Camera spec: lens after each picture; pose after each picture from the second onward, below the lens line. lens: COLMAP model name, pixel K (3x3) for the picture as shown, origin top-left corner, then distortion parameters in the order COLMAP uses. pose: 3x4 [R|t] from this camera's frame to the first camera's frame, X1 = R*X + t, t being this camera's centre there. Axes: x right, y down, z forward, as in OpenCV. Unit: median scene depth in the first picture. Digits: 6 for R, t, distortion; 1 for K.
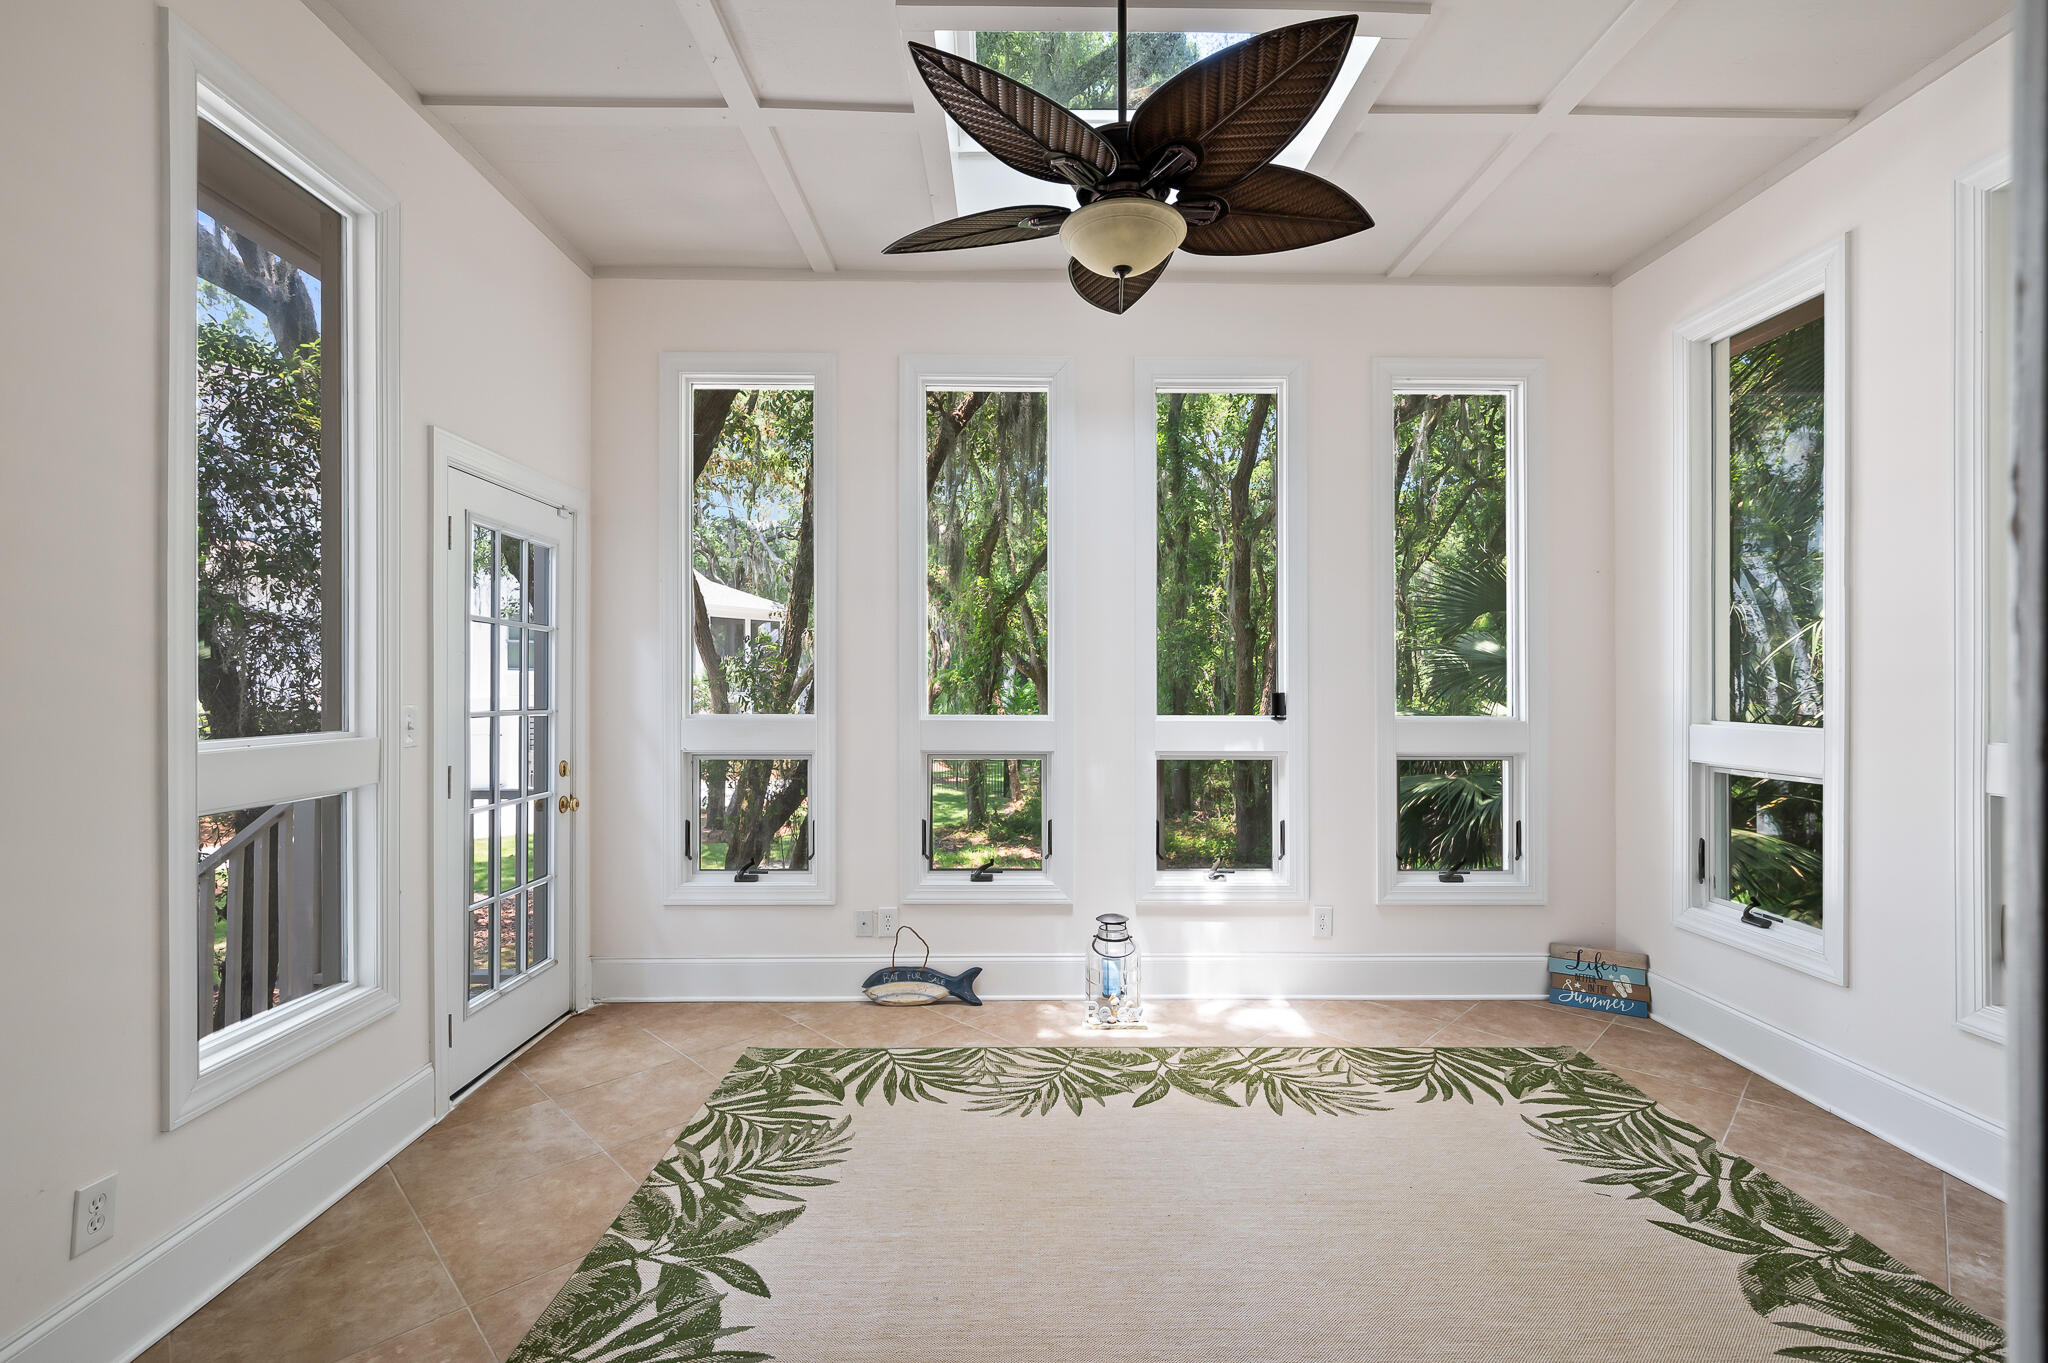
lens RADIAL K [[898.8, 0, 1019.4], [0, 898.8, 690.6], [0, 0, 1]] dist [0.002238, 0.000080]
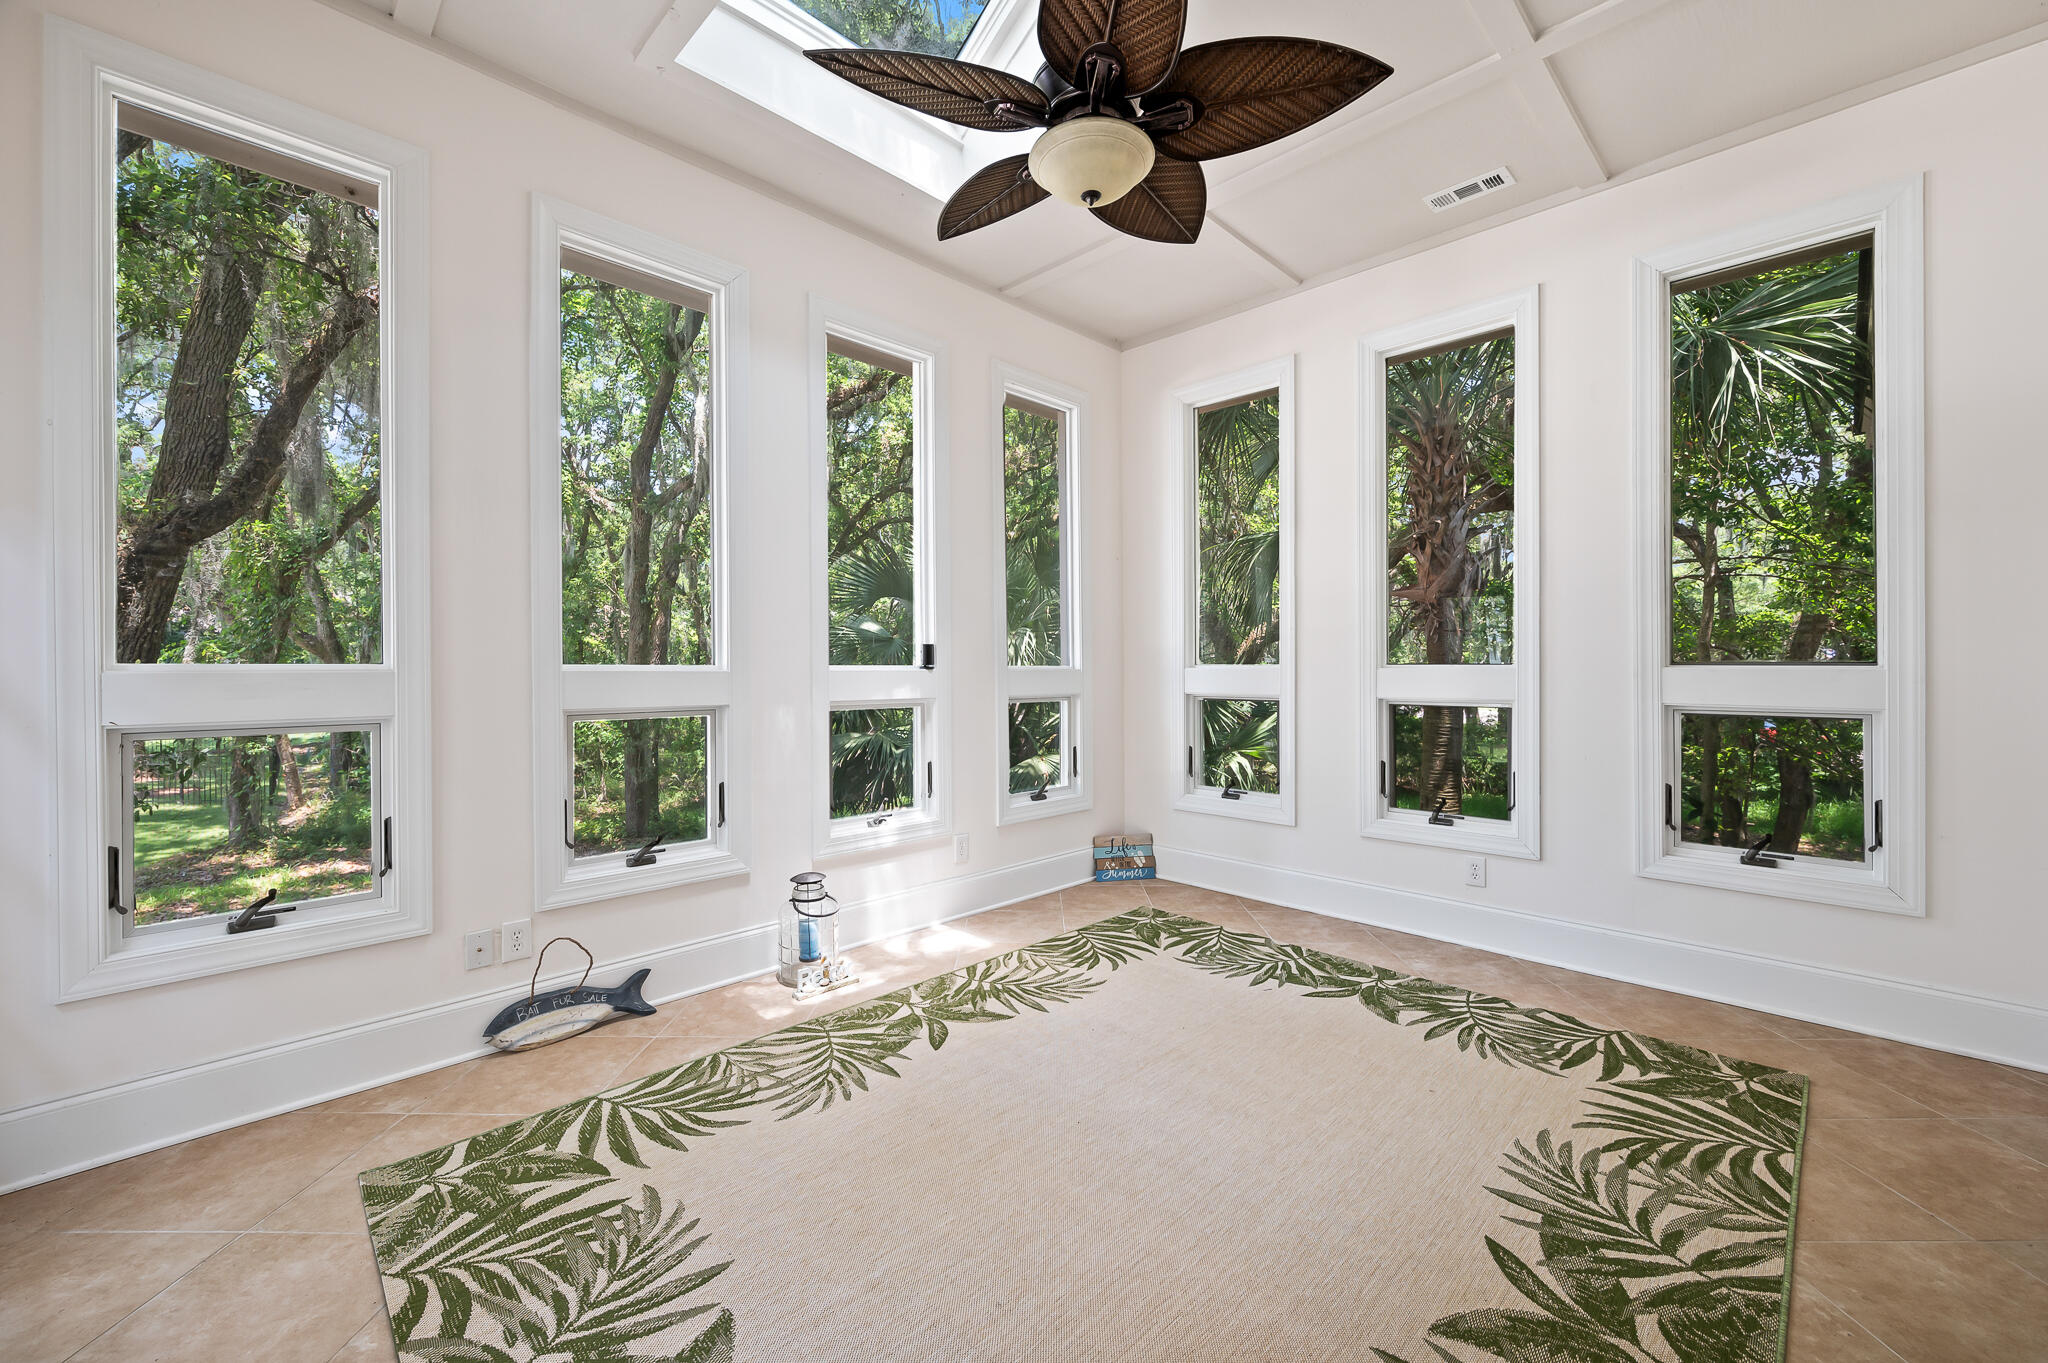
lens RADIAL K [[814.7, 0, 1019.5], [0, 814.7, 670.6], [0, 0, 1]] dist [0.000369, -0.000152]
pose [[0.717130, -0.005437, 0.696919, -0.386750], [0.007409, 0.999973, 0.000177, 0.043183], [-0.696900, 0.005037, 0.717150, 0.265982]]
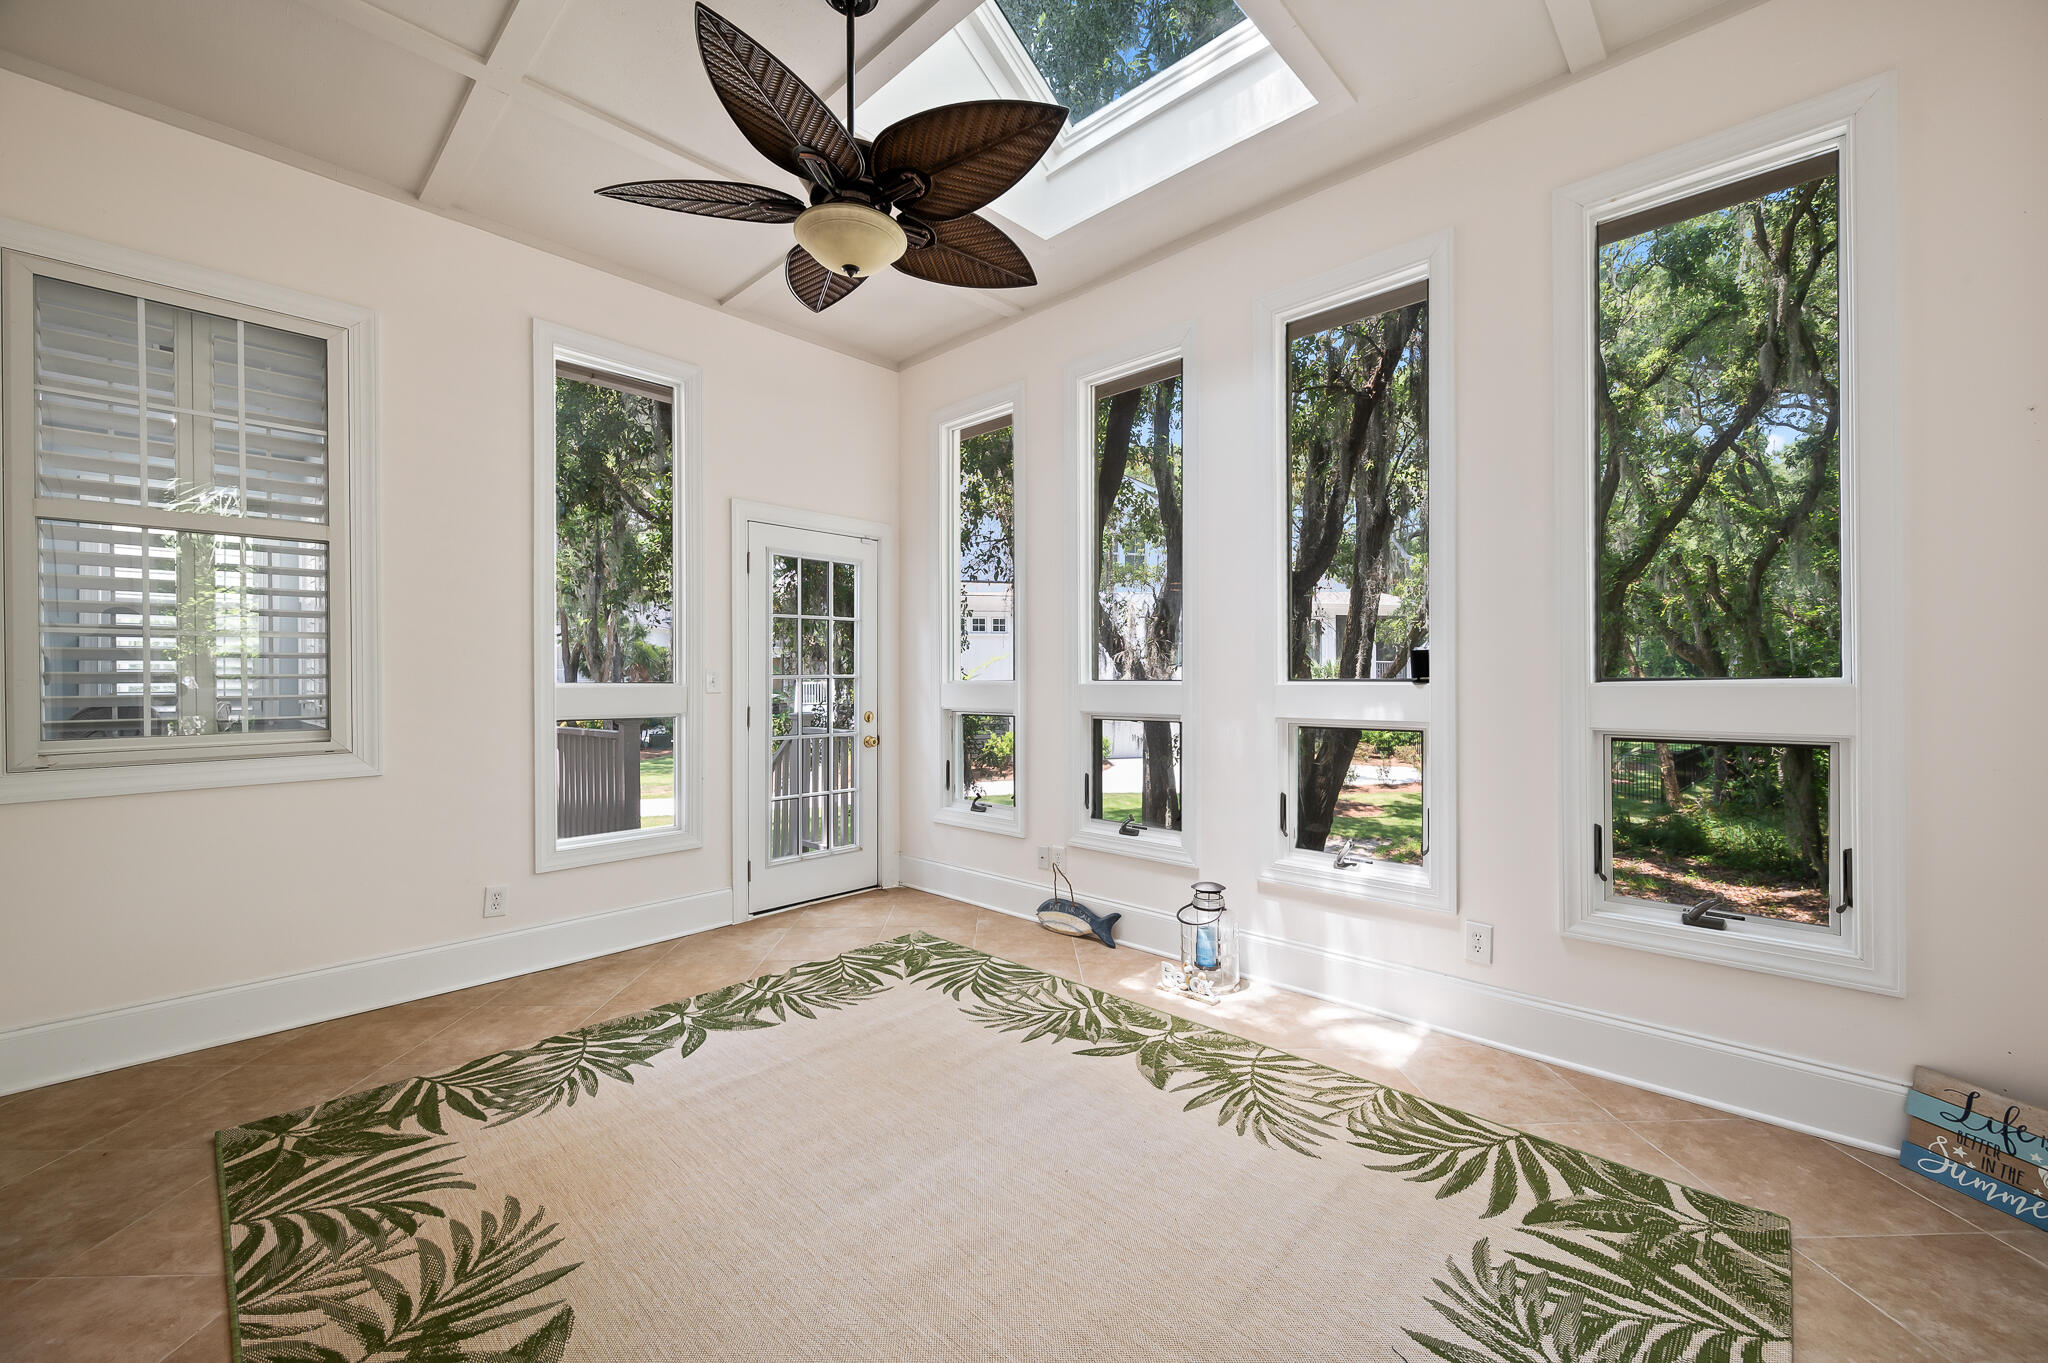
lens RADIAL K [[800.4, 0, 1024.0], [0, 800.4, 681.5], [0, 0, 1]] dist [0.000343, 0.000226]
pose [[0.722328, -0.003822, -0.691540, 0.647621], [0.000804, 0.999989, -0.004686, 0.041717], [0.691550, 0.002829, 0.722323, 0.276084]]
